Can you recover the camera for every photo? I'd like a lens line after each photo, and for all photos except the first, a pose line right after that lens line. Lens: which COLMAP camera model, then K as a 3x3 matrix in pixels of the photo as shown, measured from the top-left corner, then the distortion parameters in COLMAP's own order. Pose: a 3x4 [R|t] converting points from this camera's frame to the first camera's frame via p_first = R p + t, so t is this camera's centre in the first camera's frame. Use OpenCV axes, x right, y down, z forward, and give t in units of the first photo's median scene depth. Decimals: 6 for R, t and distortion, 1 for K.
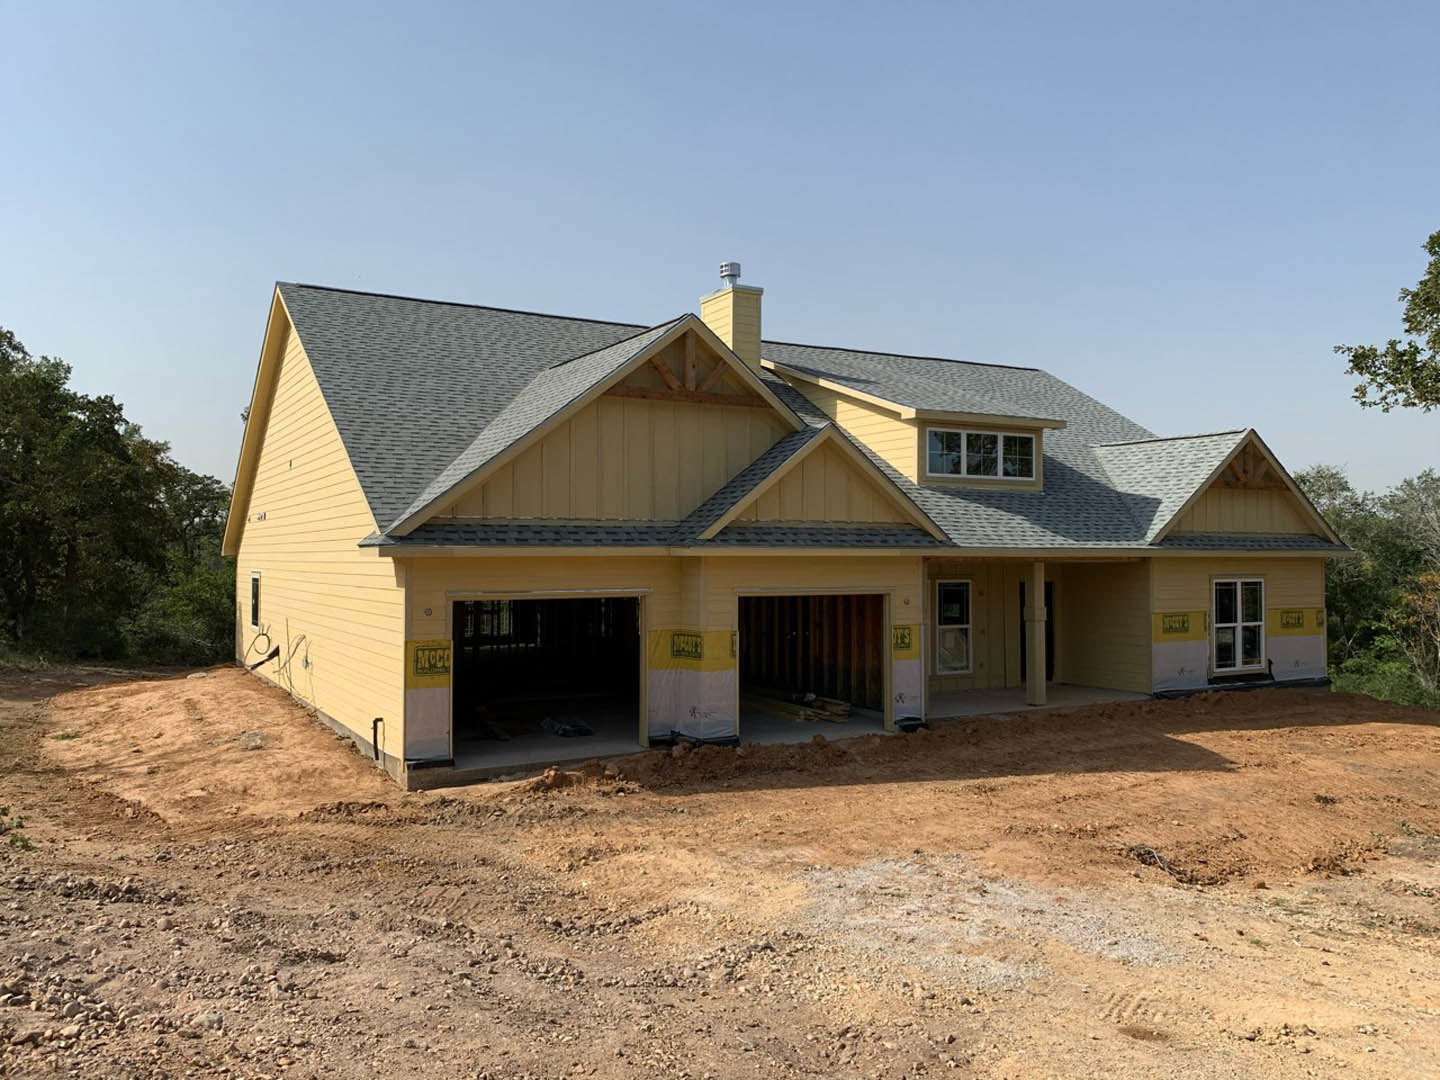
lens RADIAL K [[1114.8, 0, 713.3], [0, 1114.8, 543.1], [0, 0, 1]] dist [0.061004, -0.080717]
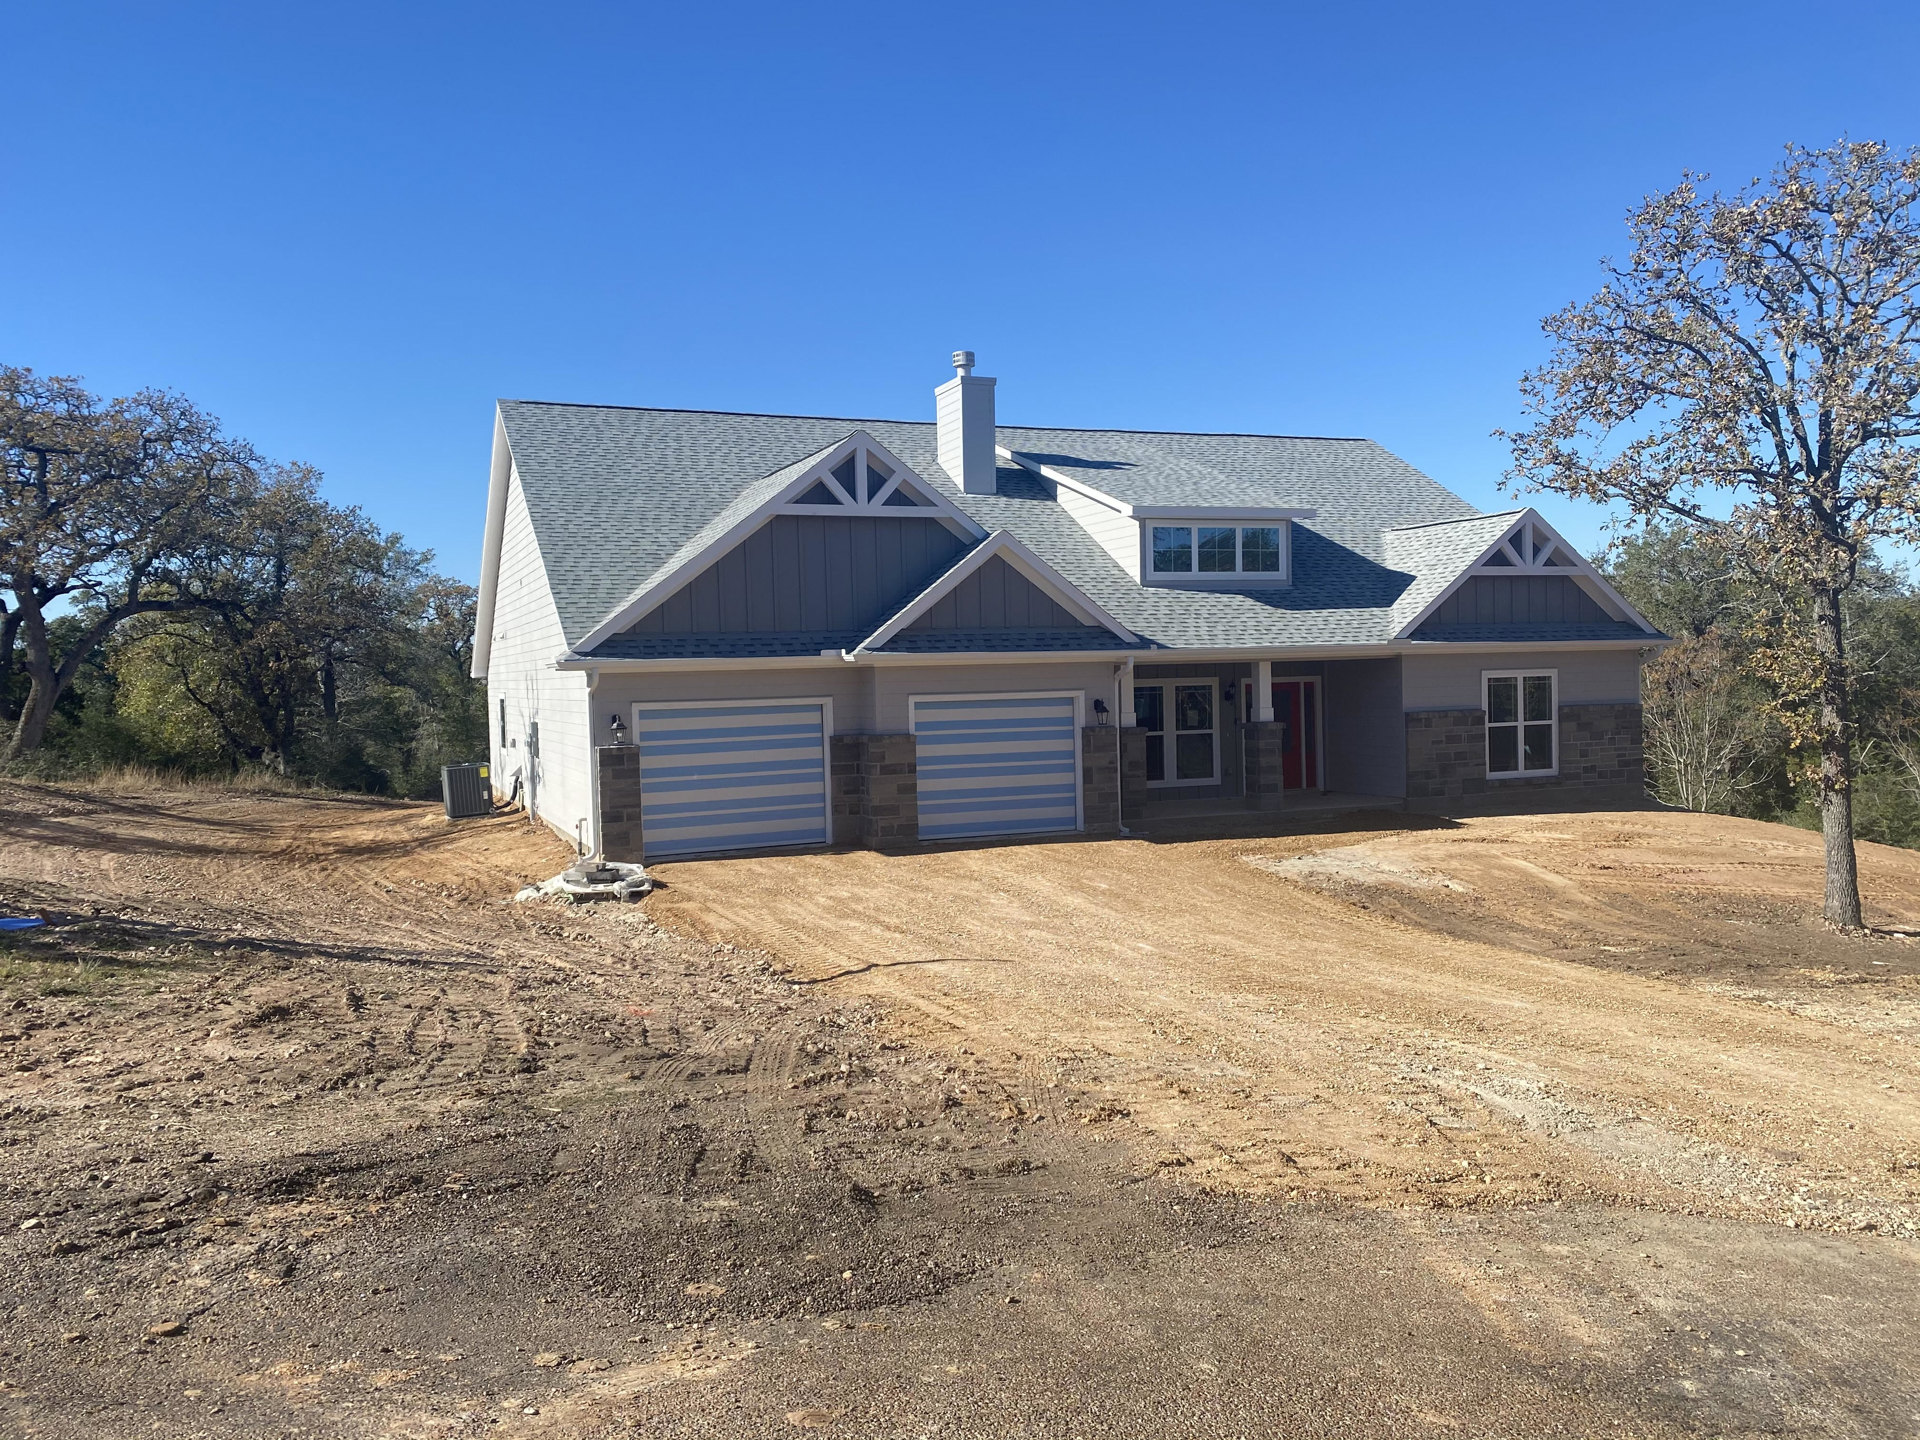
lens RADIAL K [[1486.4, 0, 959.8], [0, 1486.4, 726.3], [0, 0, 1]] dist [0.061004, -0.080717]
pose [[0.991573, -0.020348, -0.127940, 0.192933], [0.026617, 0.998517, 0.047484, 0.004878], [0.126784, -0.050490, 0.990645, -0.296387]]
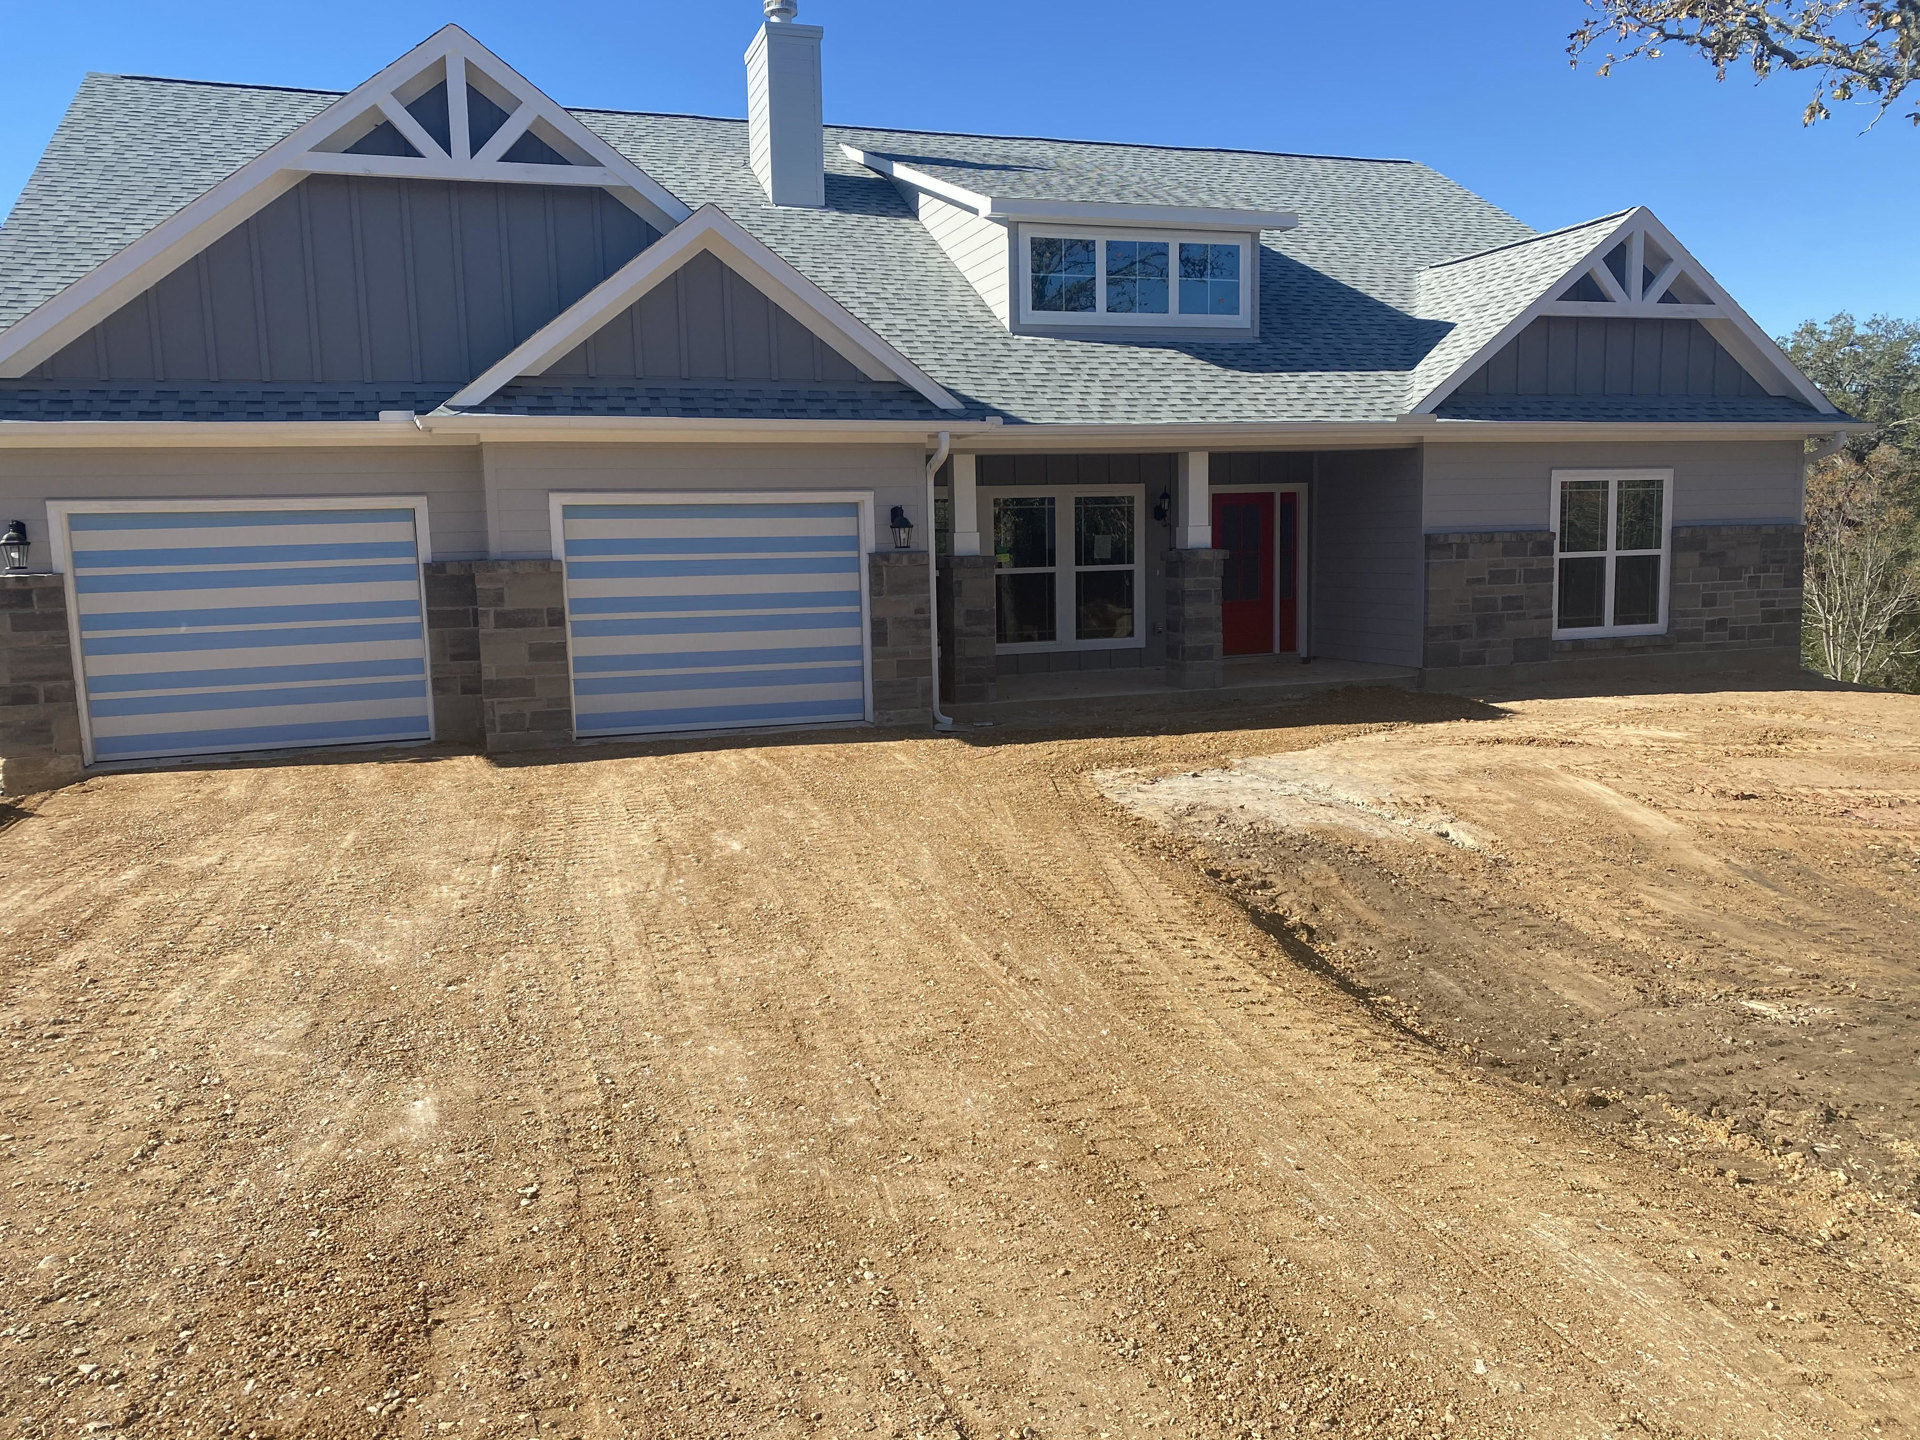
lens RADIAL K [[1486.4, 0, 960.5], [0, 1486.4, 730.5], [0, 0, 1]] dist [0.061004, -0.080717]
pose [[0.982158, -0.000645, -0.188058, 0.314977], [0.027462, 0.989766, 0.140030, 0.049605], [0.186043, -0.142696, 0.972125, 0.175083]]
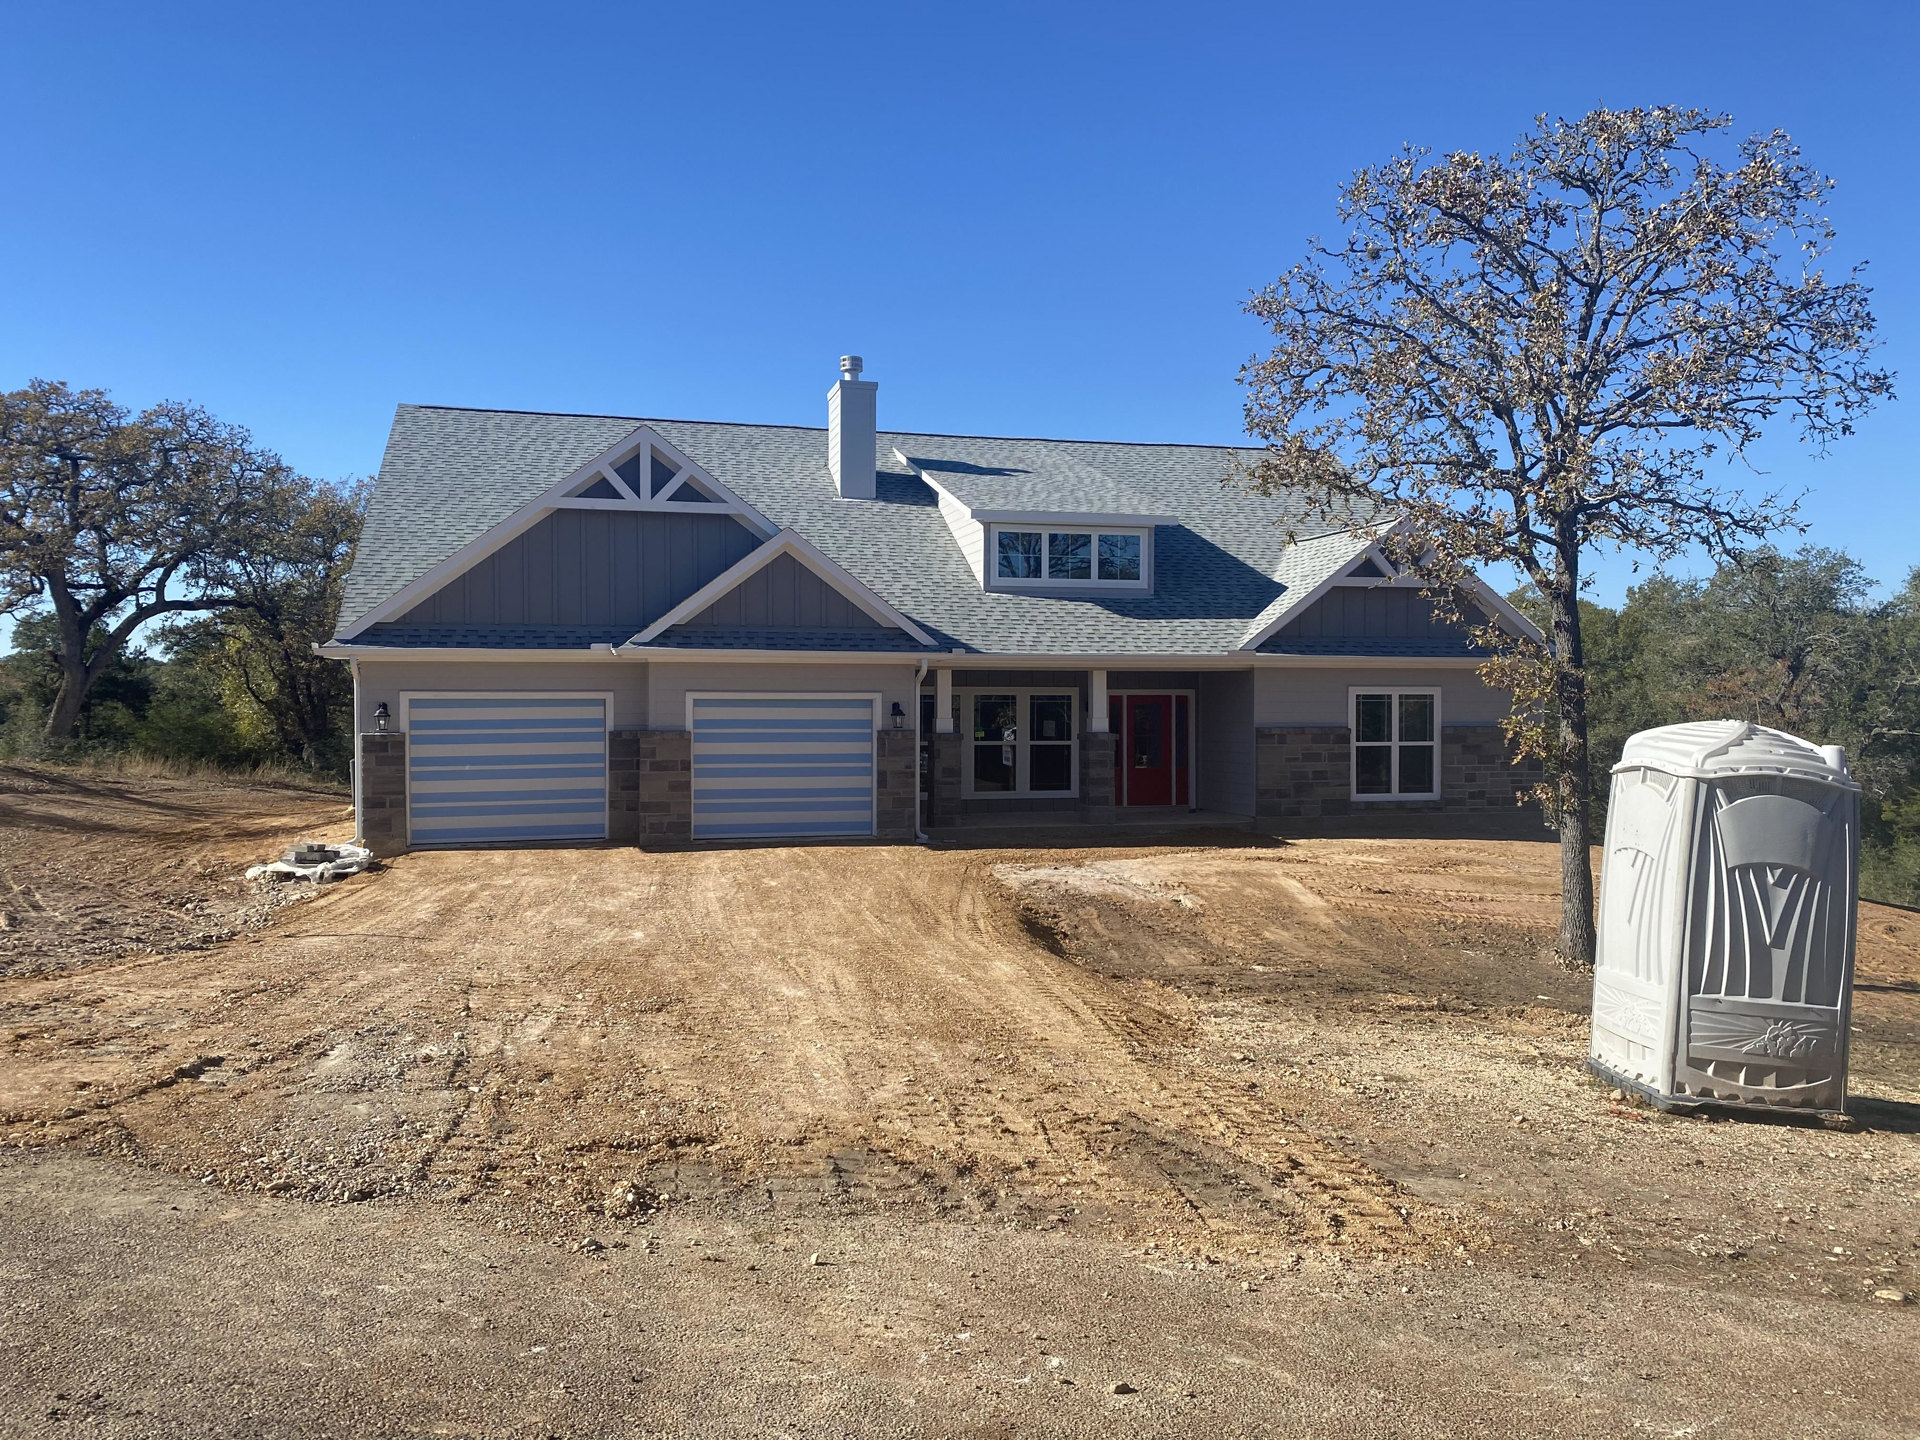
lens RADIAL K [[1486.4, 0, 971.7], [0, 1486.4, 739.3], [0, 0, 1]] dist [0.061004, -0.080717]
pose [[0.968295, 0.004864, -0.249762, 0.494312], [0.003747, 0.999415, 0.033990, 0.031641], [0.249781, -0.033848, 0.967711, -0.219488]]
